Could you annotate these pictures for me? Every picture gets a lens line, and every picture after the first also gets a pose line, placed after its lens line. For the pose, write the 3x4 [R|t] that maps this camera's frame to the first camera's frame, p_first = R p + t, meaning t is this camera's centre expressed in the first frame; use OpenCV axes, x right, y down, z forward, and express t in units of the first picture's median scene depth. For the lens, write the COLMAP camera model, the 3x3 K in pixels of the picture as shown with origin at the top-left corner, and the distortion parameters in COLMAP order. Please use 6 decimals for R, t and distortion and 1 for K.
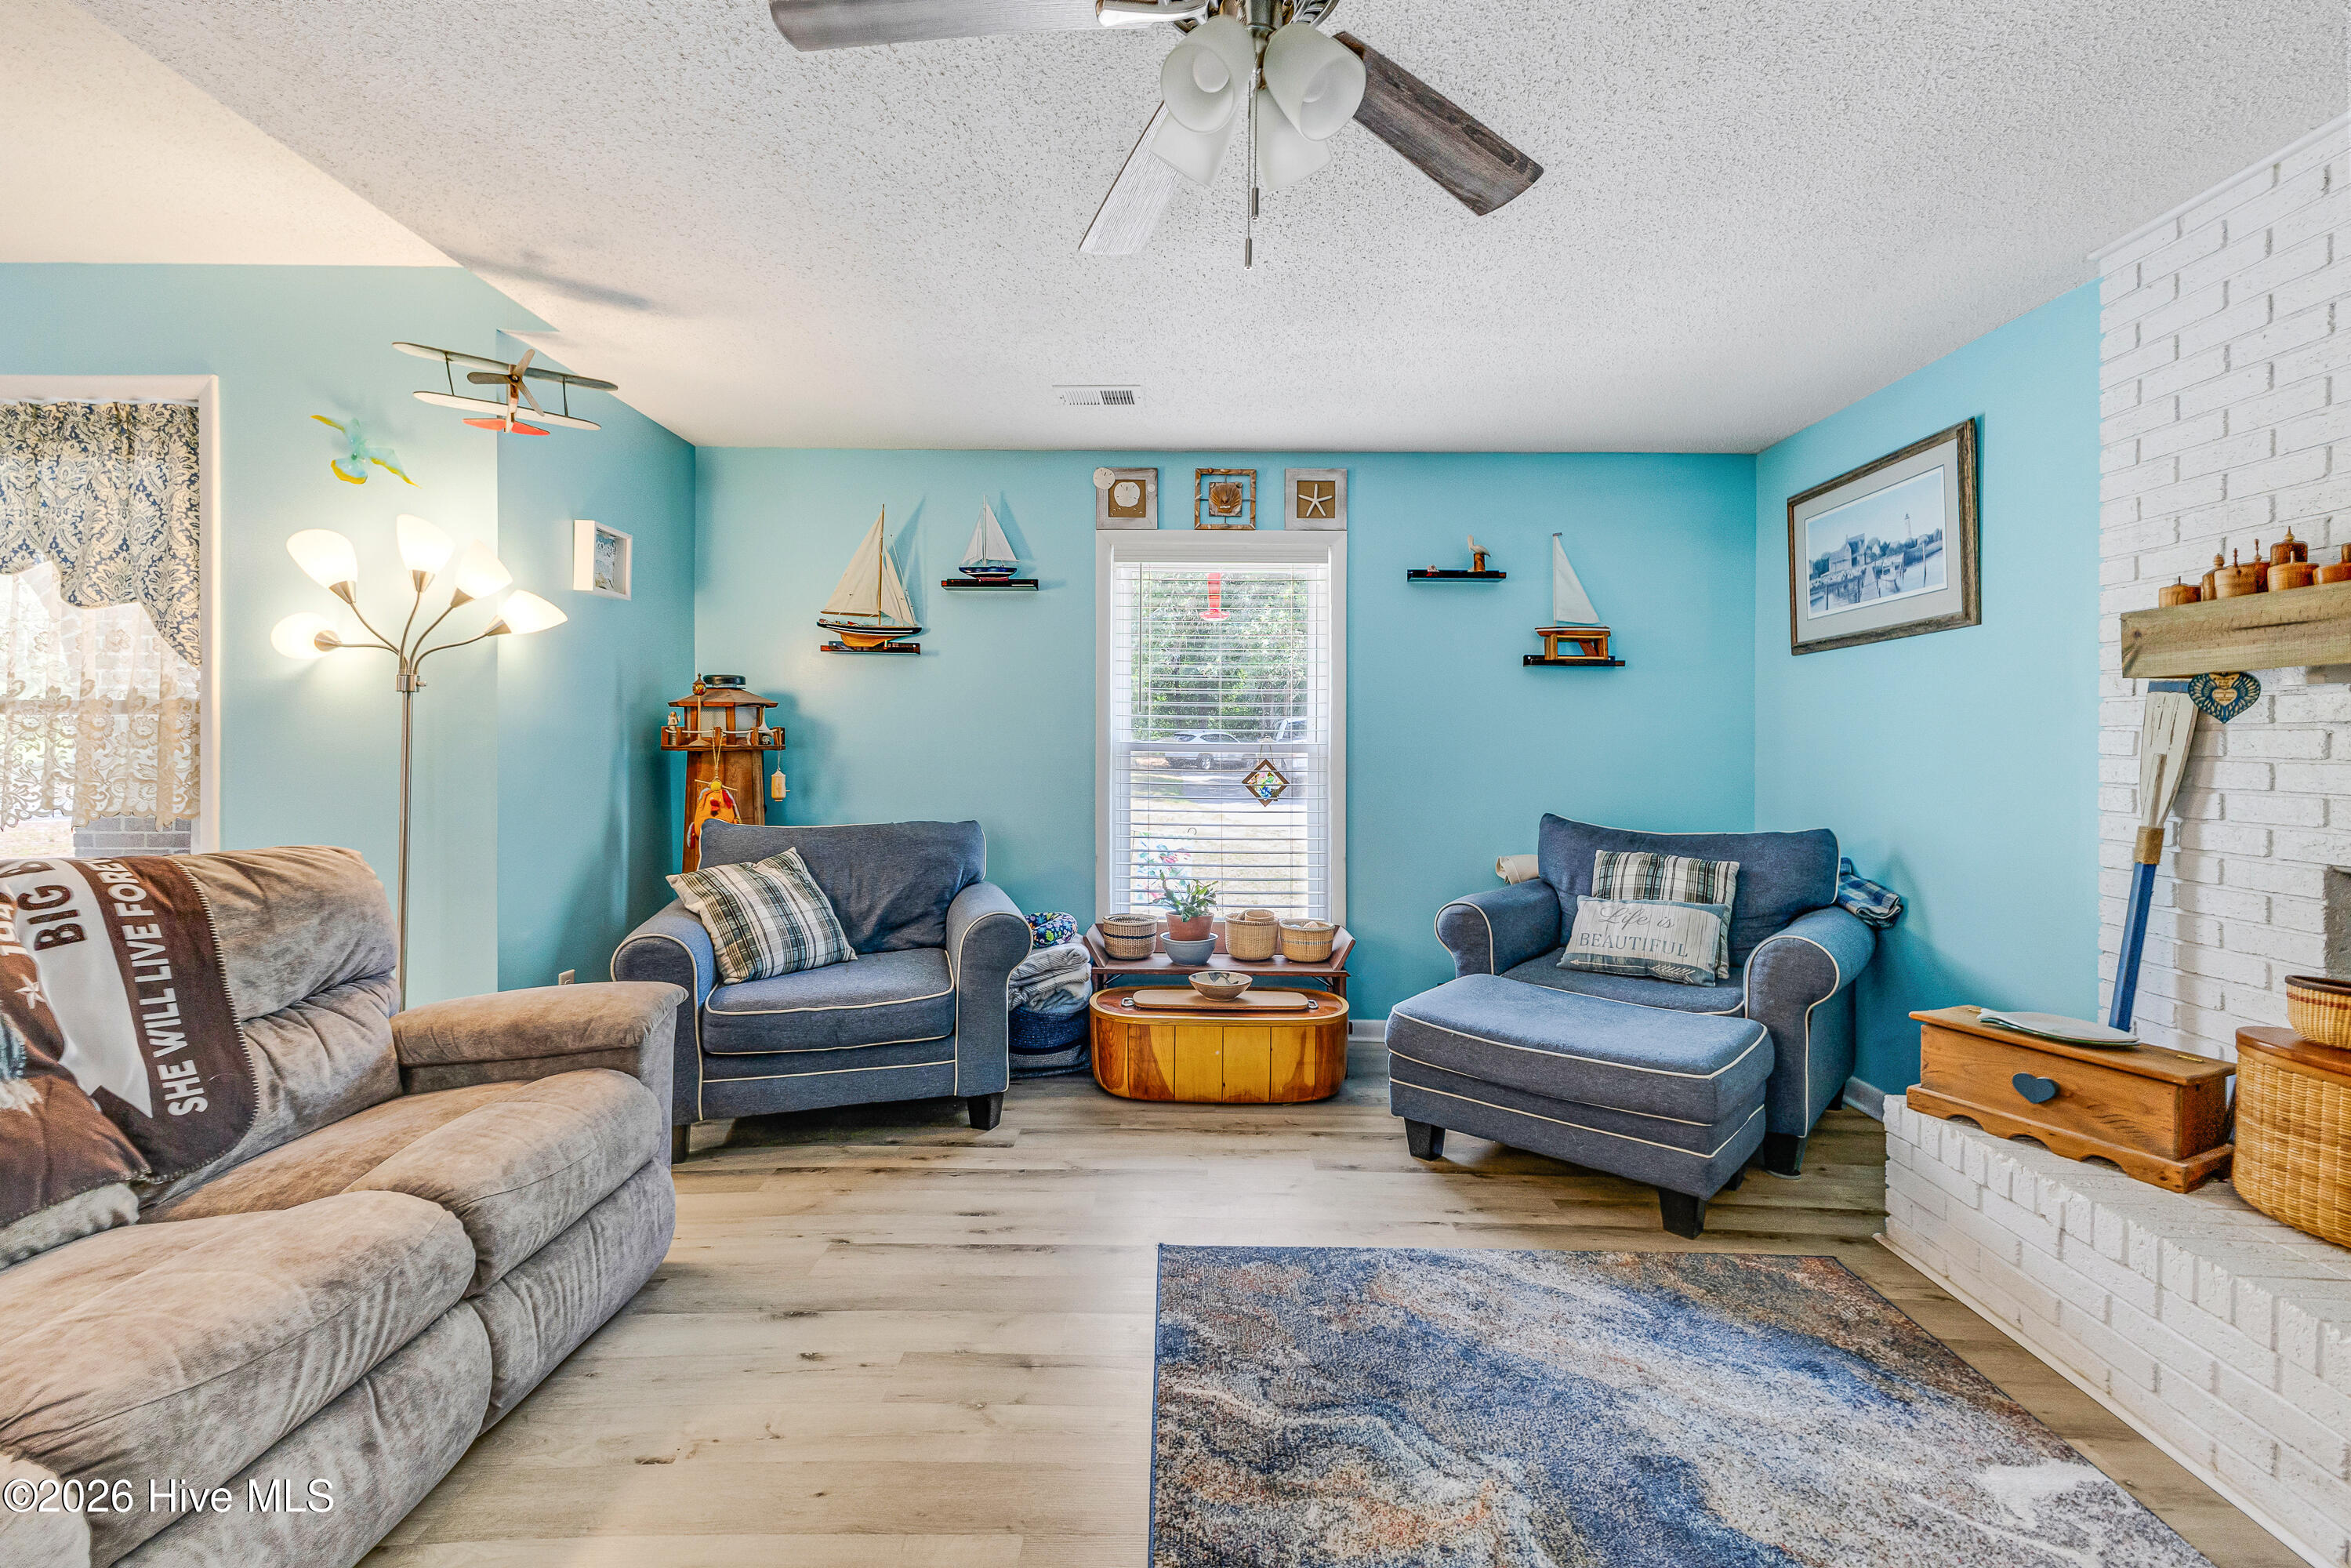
lens RADIAL K [[1013.6, 0, 1195.2], [0, 1013.6, 774.2], [0, 0, 1]] dist [0.011509, 0.000304]
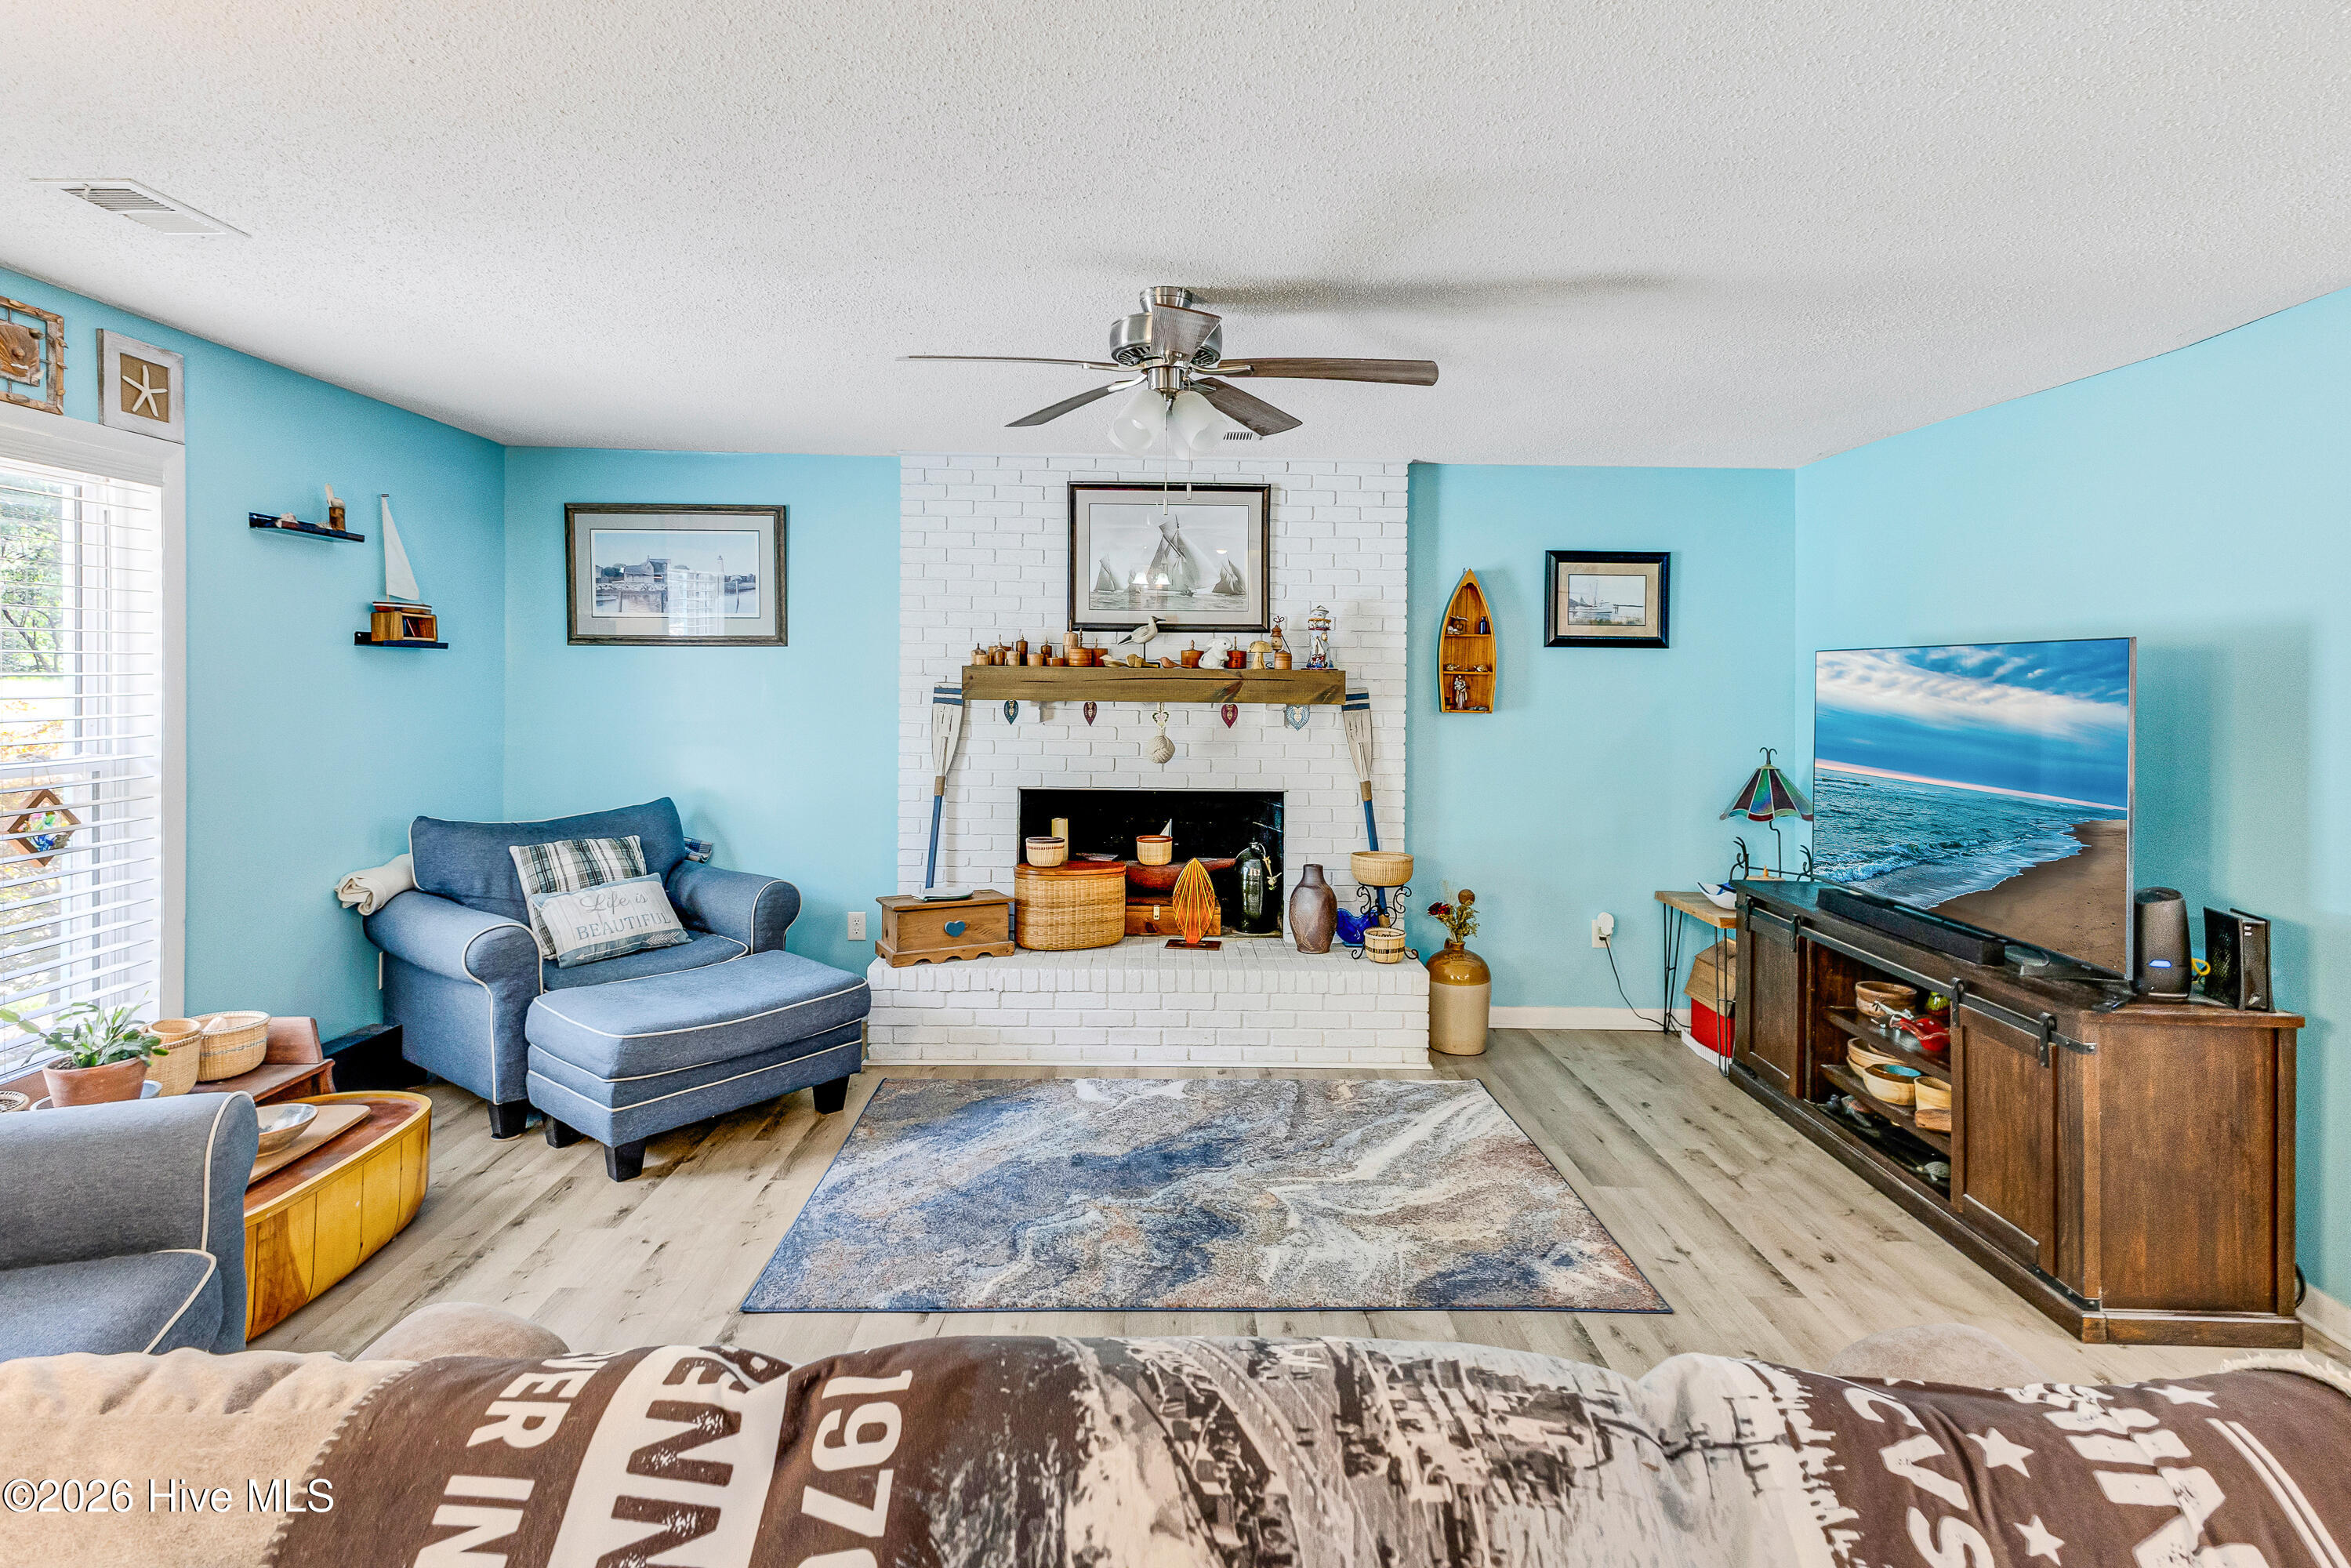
lens RADIAL K [[1115.3, 0, 1176.5], [0, 1115.3, 676.2], [0, 0, 1]] dist [0.002022, 0.000301]
pose [[-0.015240, -0.008194, 0.999850, -0.731803], [0.010743, 0.999907, 0.008358, -0.096630], [-0.999826, 0.010869, -0.015151, 0.399291]]
